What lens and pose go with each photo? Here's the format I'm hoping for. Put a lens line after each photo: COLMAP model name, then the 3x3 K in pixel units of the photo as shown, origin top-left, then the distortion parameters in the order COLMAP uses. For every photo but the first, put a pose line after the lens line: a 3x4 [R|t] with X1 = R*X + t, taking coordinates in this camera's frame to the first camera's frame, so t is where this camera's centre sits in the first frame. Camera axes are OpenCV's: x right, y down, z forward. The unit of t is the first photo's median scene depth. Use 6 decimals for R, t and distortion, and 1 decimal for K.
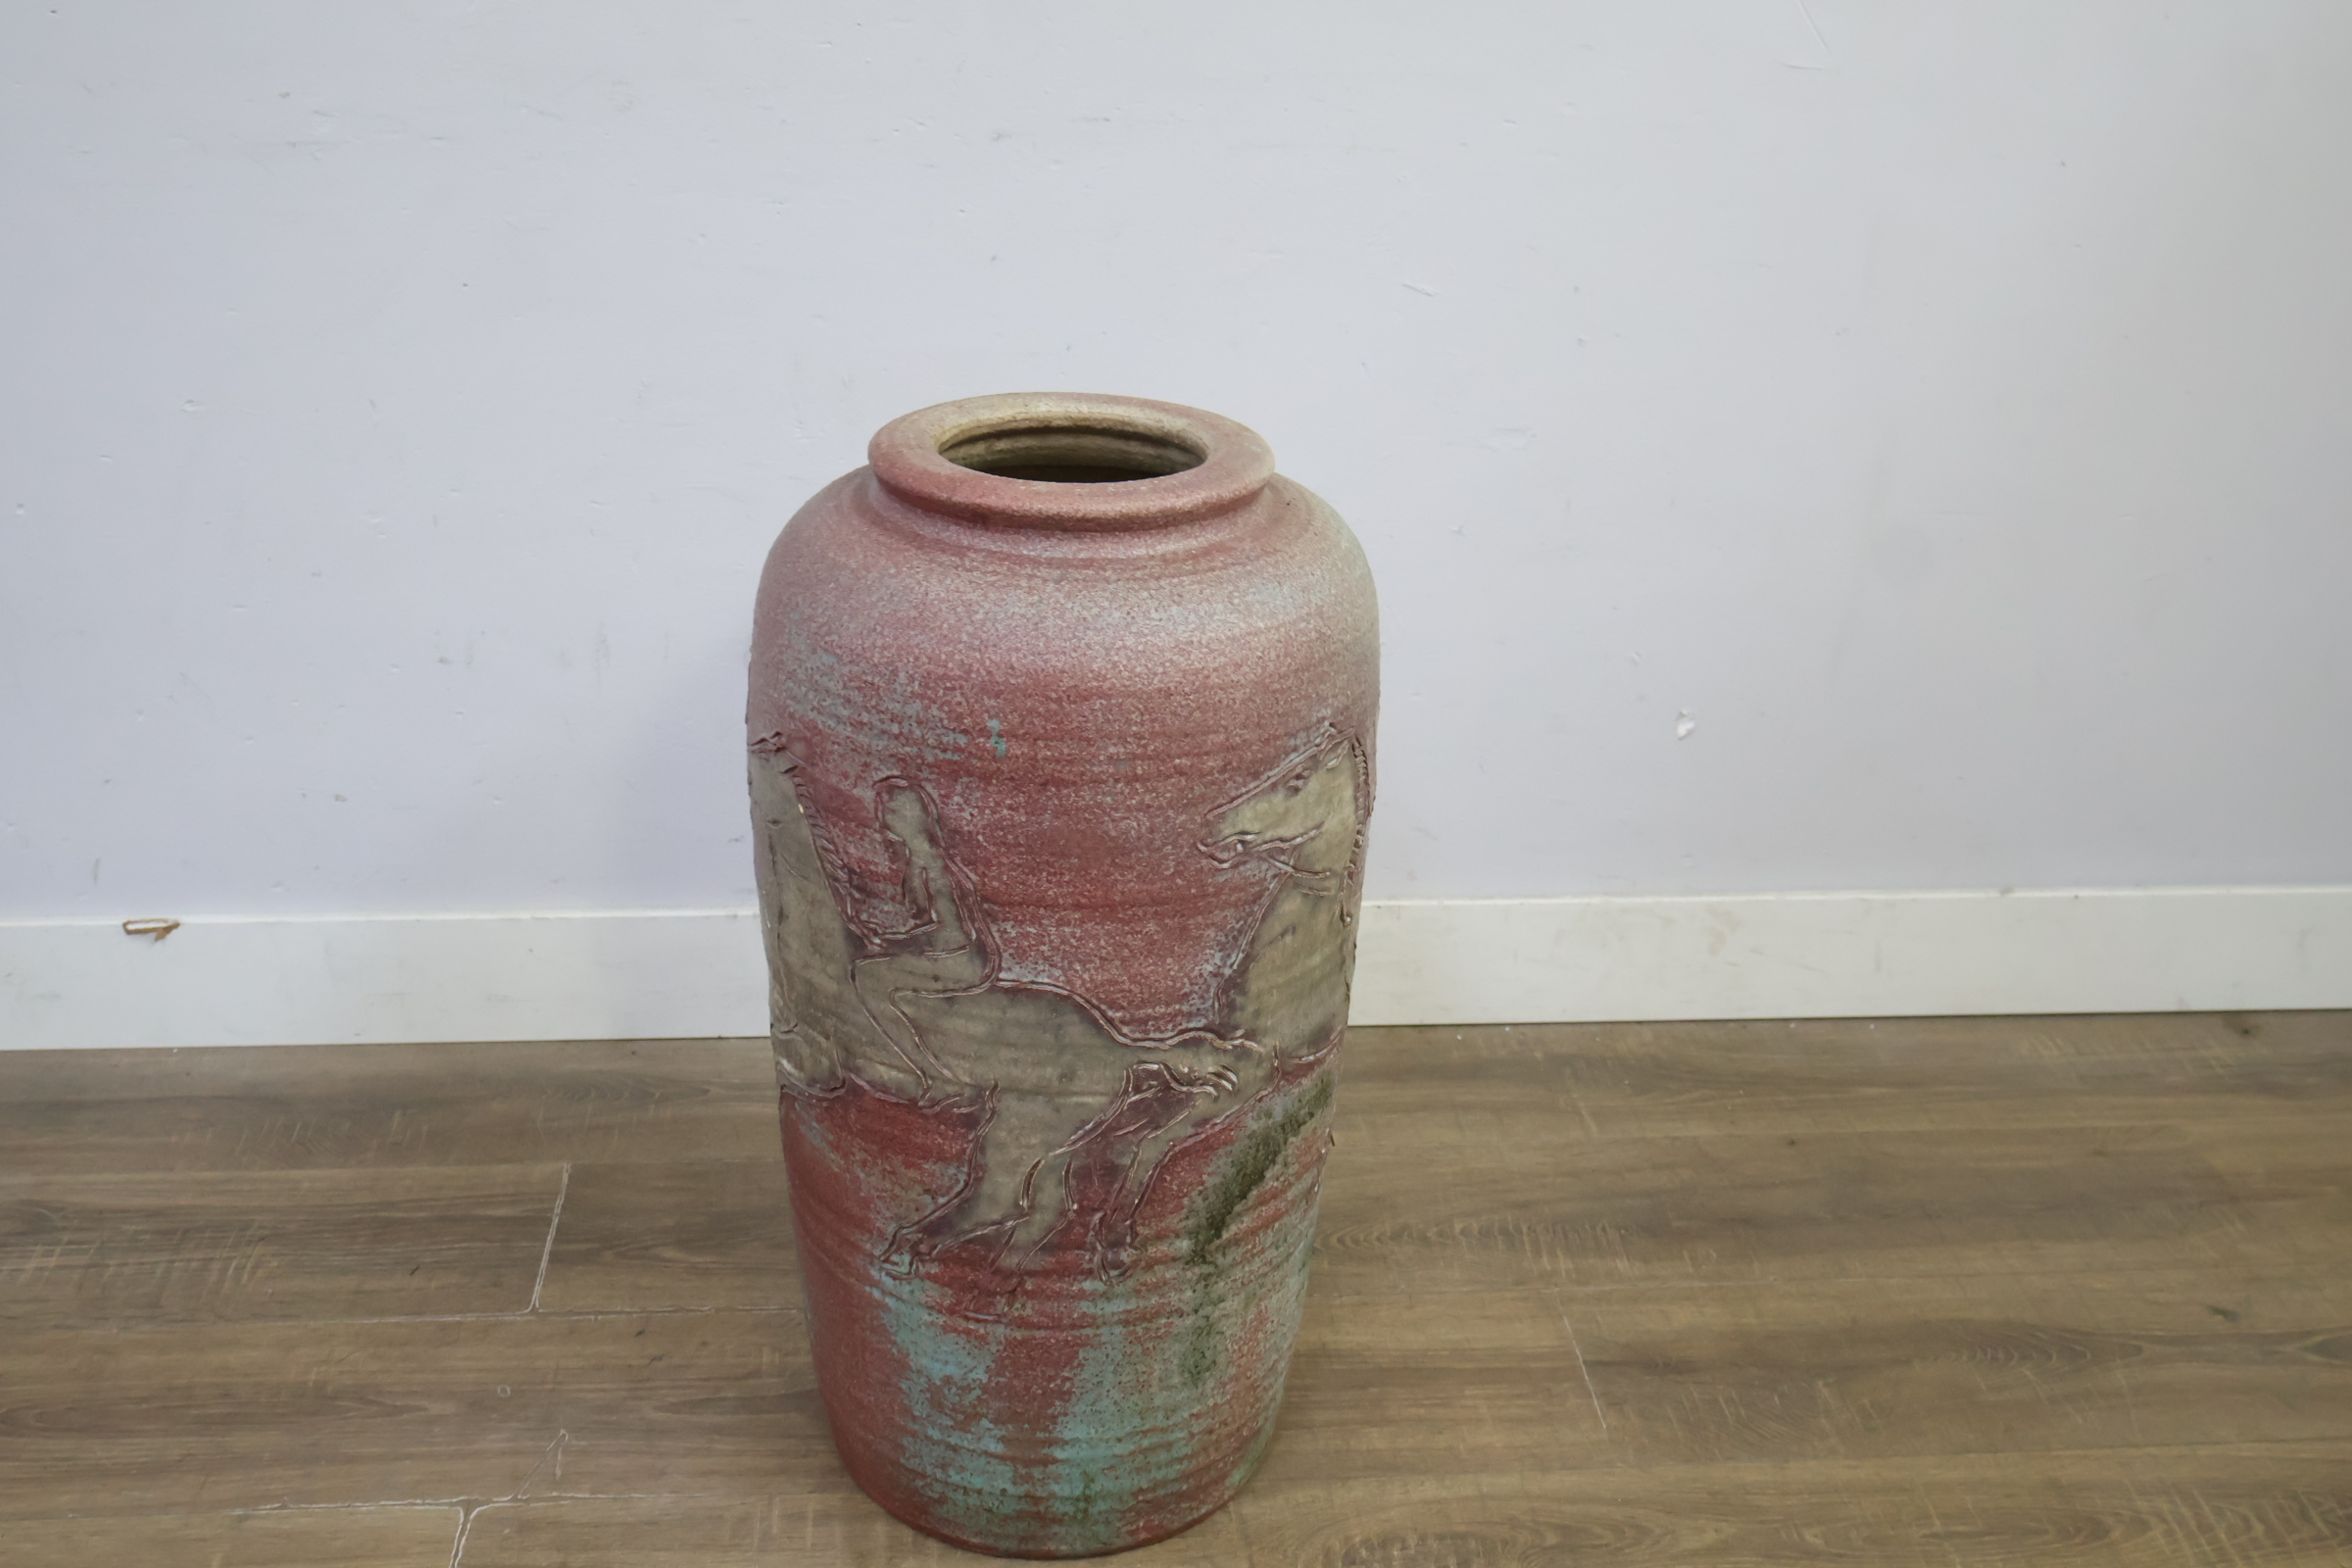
lens RADIAL K [[2545.0, 0, 1171.2], [0, 2545.0, 779.4], [0, 0, 1]] dist [-0.010136, 0.017973]
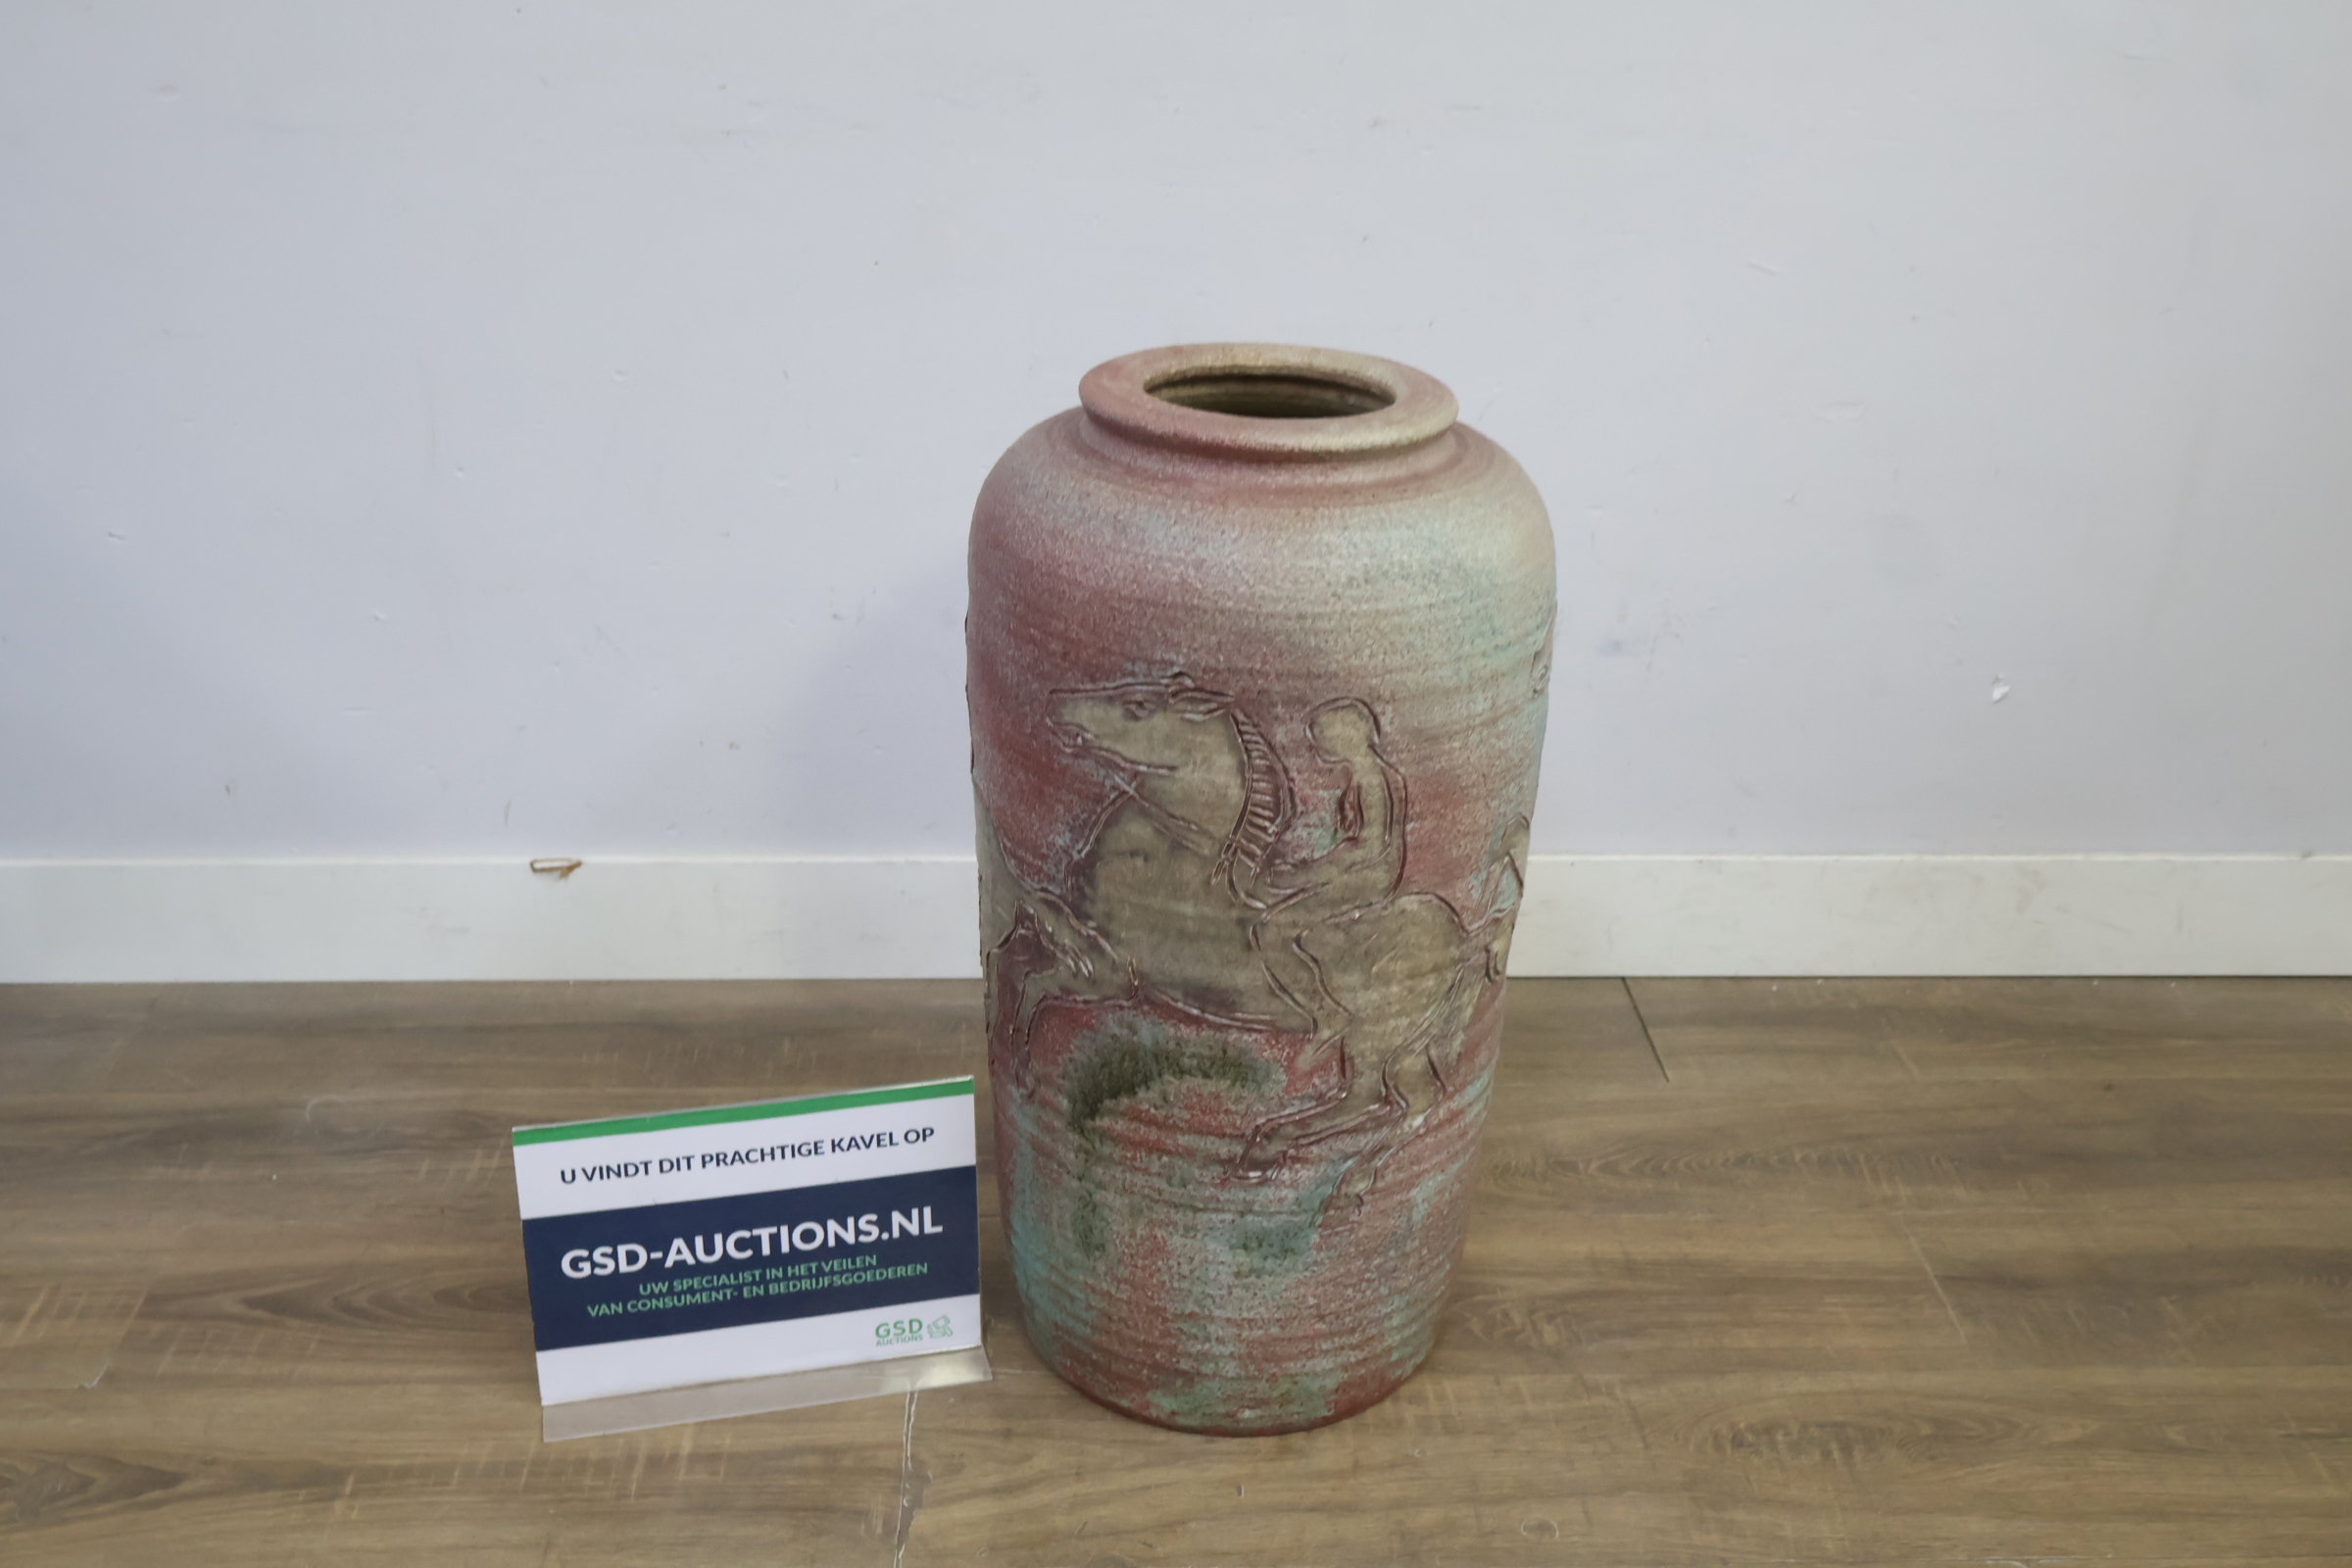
lens RADIAL K [[2539.4, 0, 1165.3], [0, 2539.4, 801.0], [0, 0, 1]] dist [-0.001172, 0.003365]
pose [[0.998800, 0.009218, -0.048098, -0.105332], [-0.009594, 0.999925, -0.007608, 0.041557], [0.048024, 0.008060, 0.998814, -0.068403]]
